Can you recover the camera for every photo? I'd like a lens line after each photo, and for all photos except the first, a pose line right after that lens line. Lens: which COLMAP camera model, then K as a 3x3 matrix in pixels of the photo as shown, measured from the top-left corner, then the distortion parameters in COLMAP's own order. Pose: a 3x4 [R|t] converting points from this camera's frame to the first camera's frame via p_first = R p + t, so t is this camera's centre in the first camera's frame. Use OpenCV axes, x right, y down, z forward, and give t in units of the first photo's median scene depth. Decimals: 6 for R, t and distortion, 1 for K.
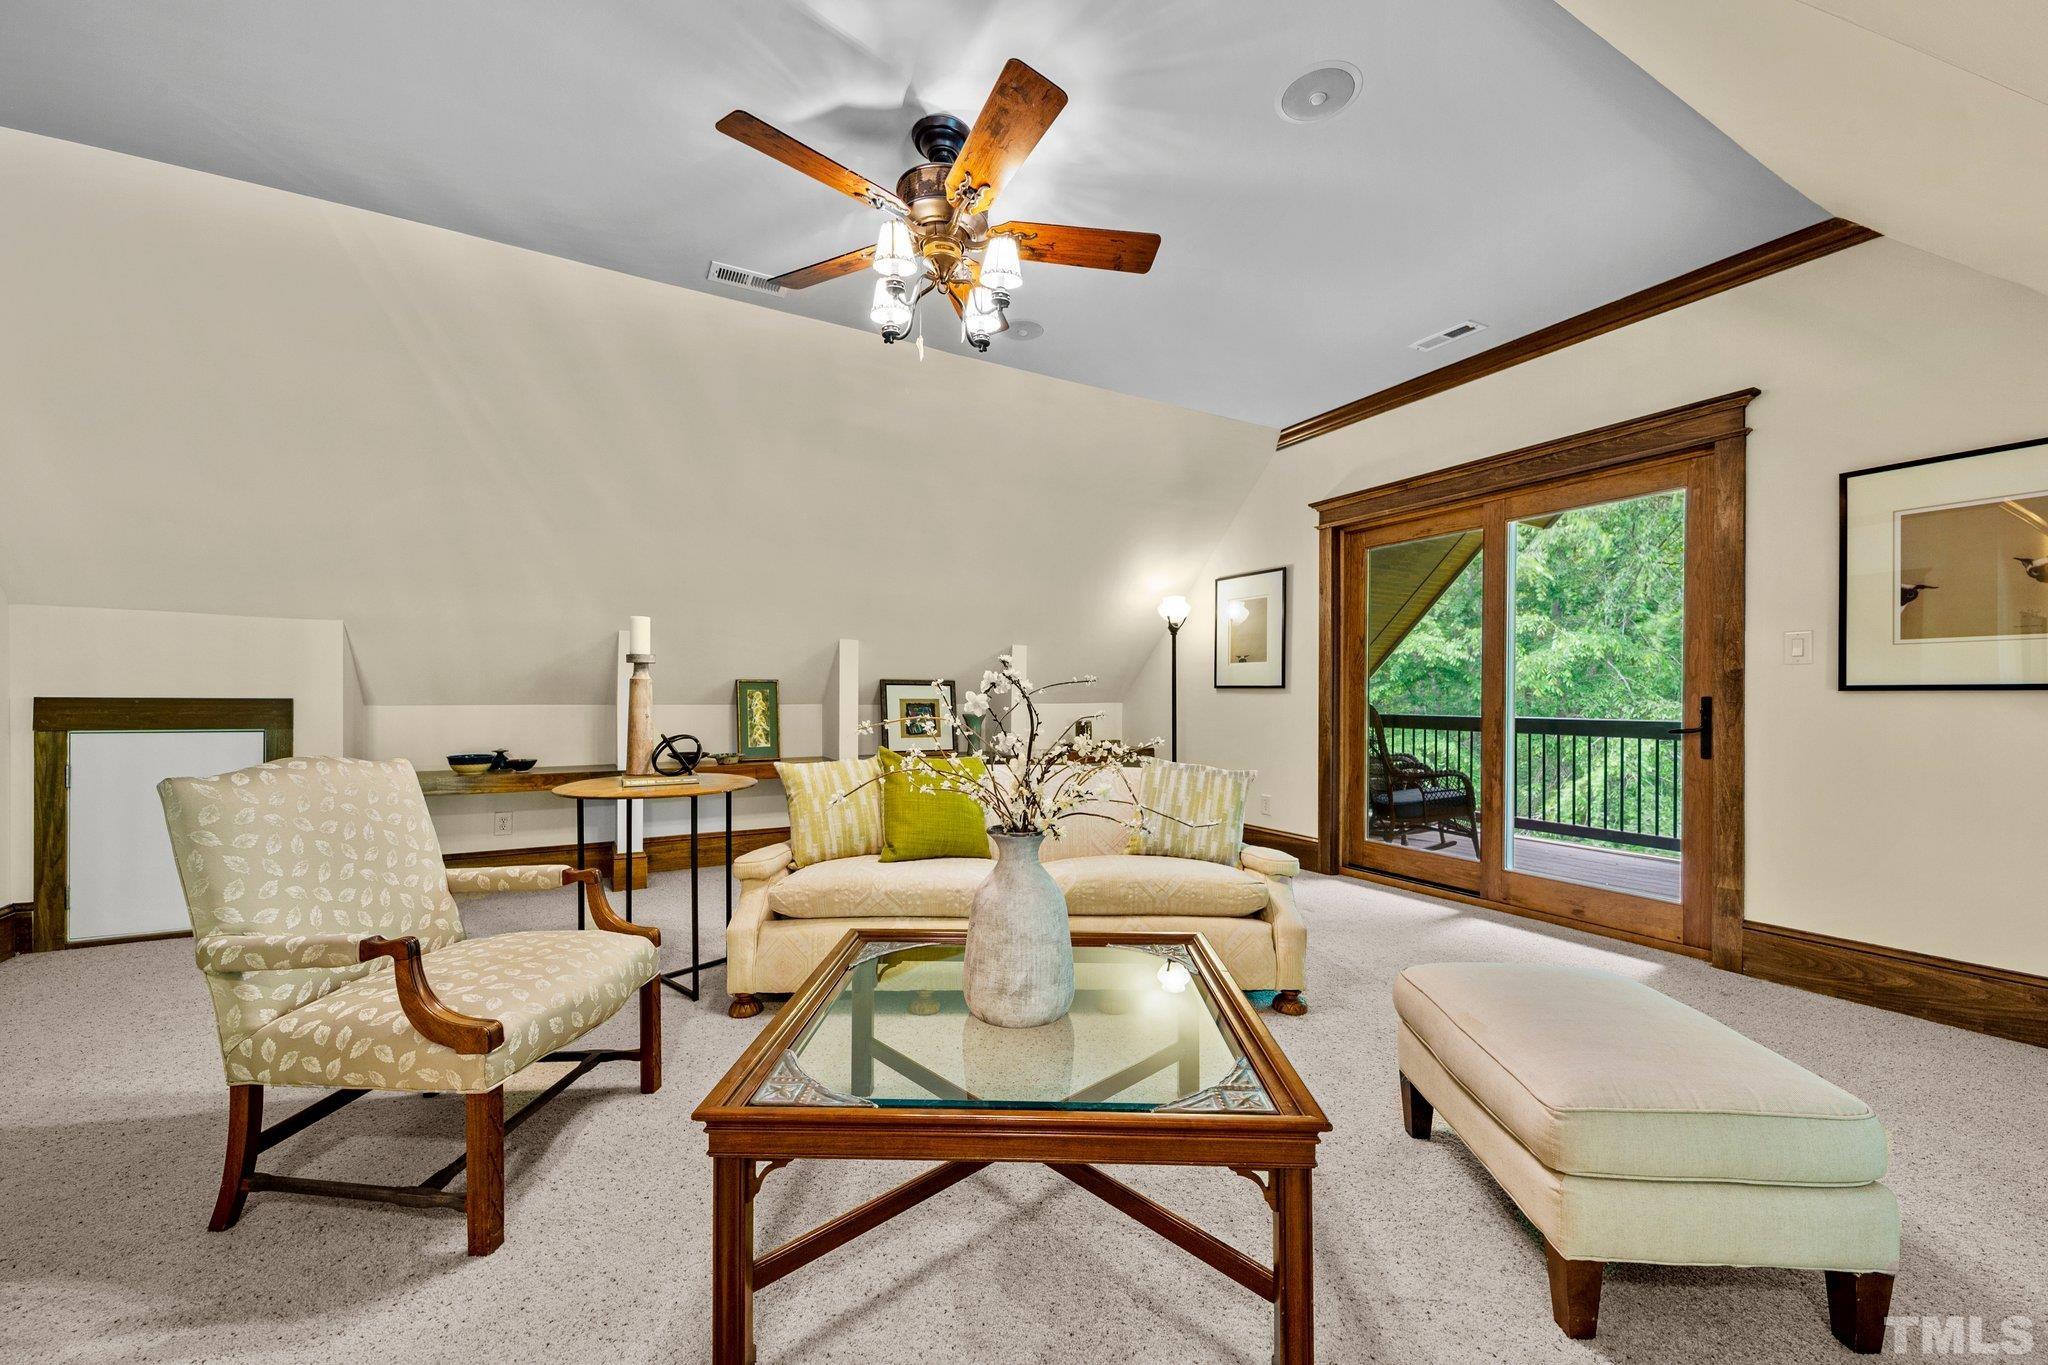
lens RADIAL K [[788.5, 0, 1021.2], [0, 788.5, 698.6], [0, 0, 1]] dist [-0.005673, 0.000618]
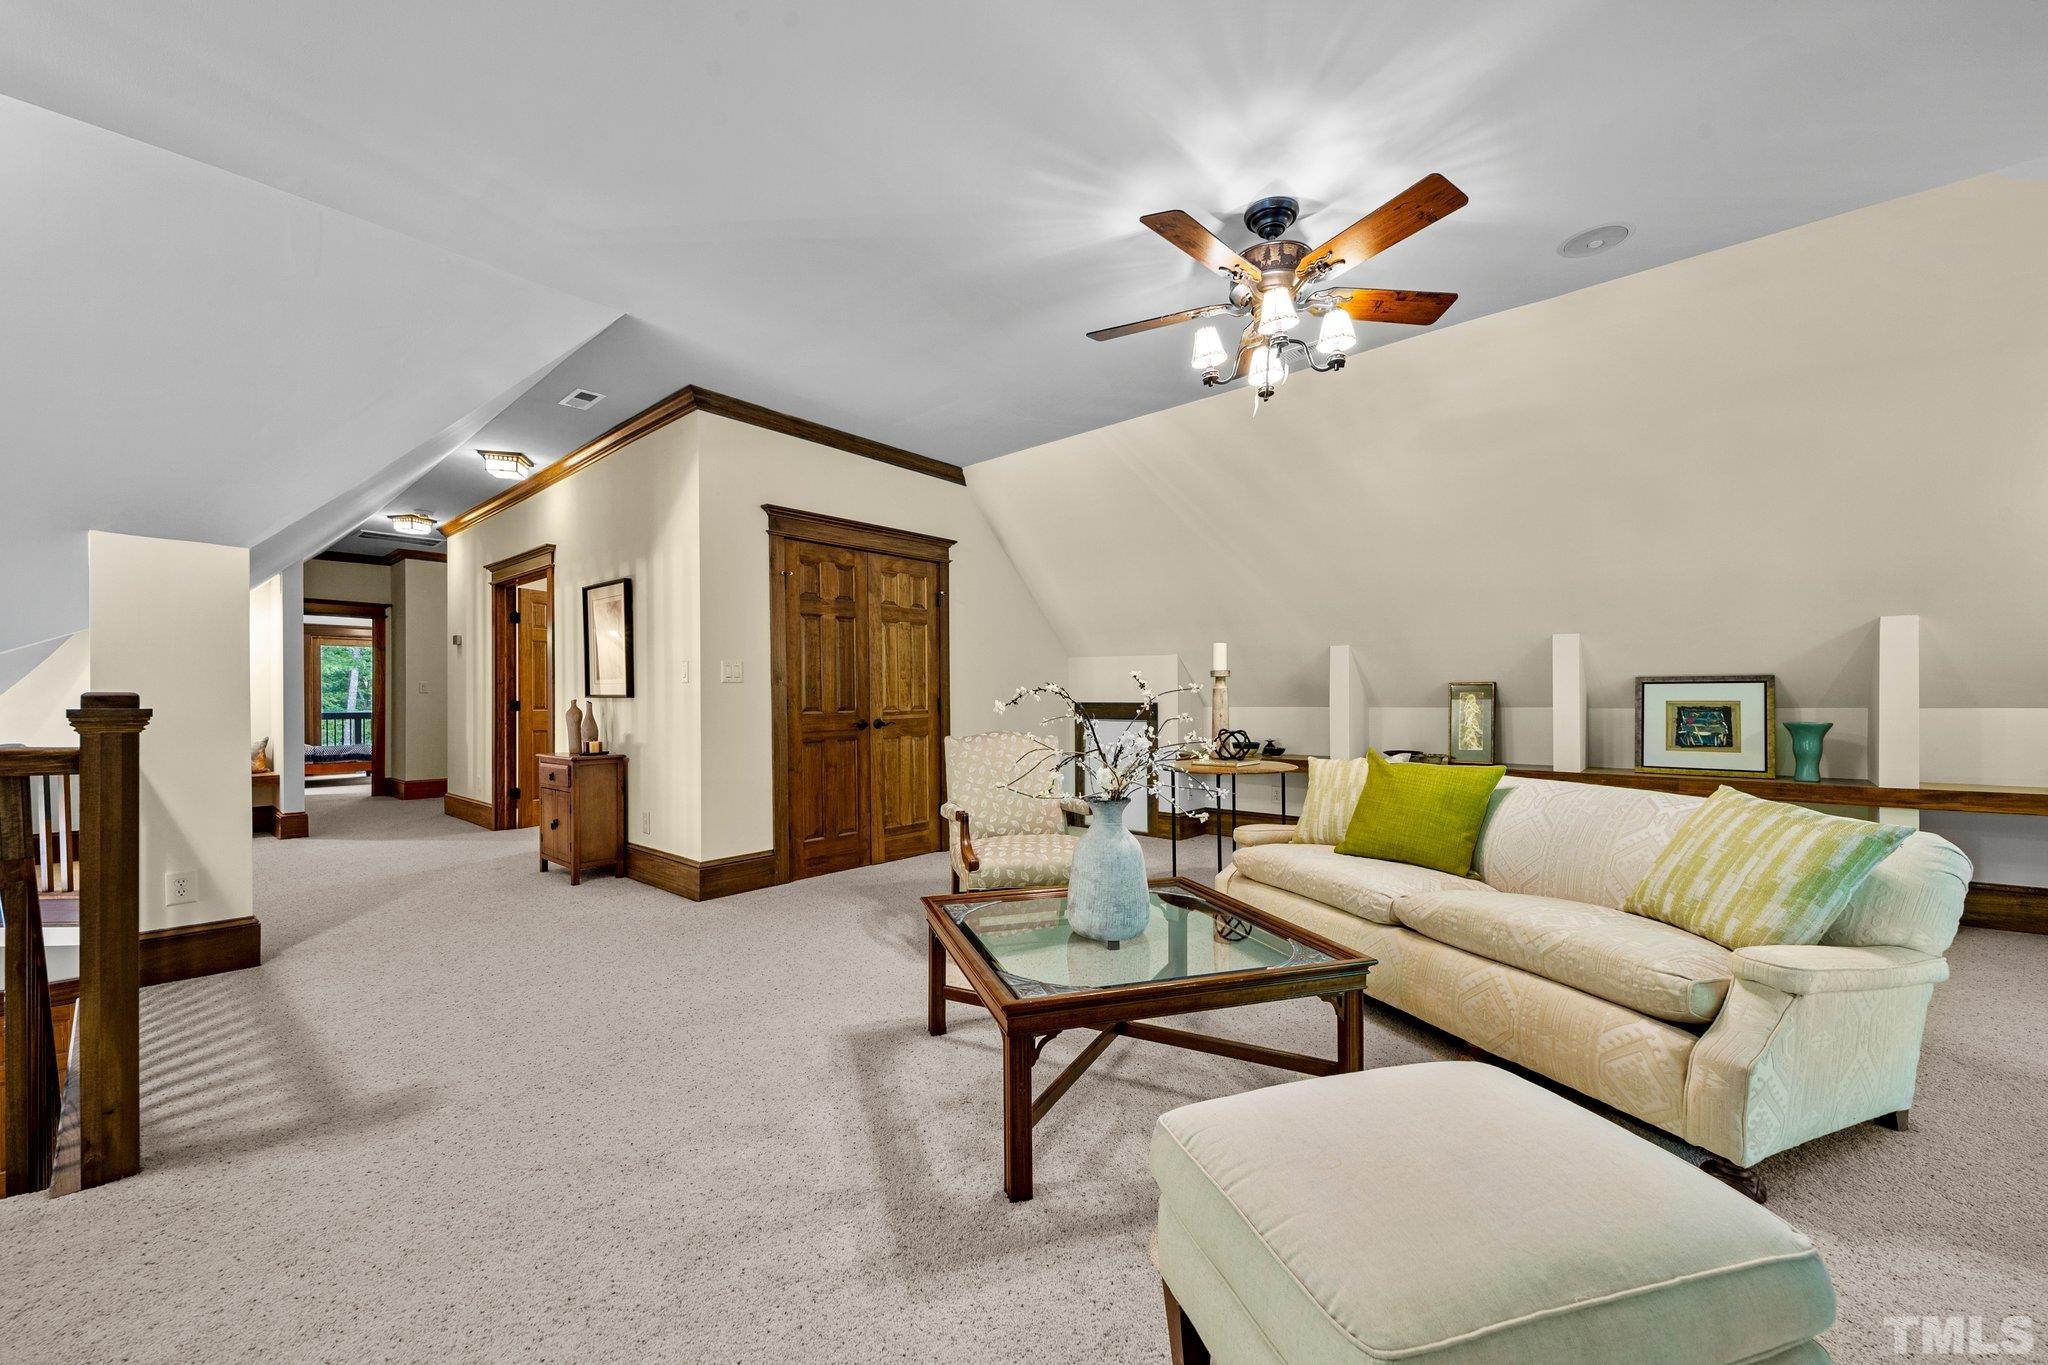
lens RADIAL K [[788.5, 0, 1025.0], [0, 788.5, 696.0], [0, 0, 1]] dist [-0.005673, 0.000618]
pose [[0.310114, -0.009188, -0.950655, 0.703514], [0.005137, 0.999955, -0.007989, -0.002583], [0.950686, -0.002406, 0.310147, 0.242497]]
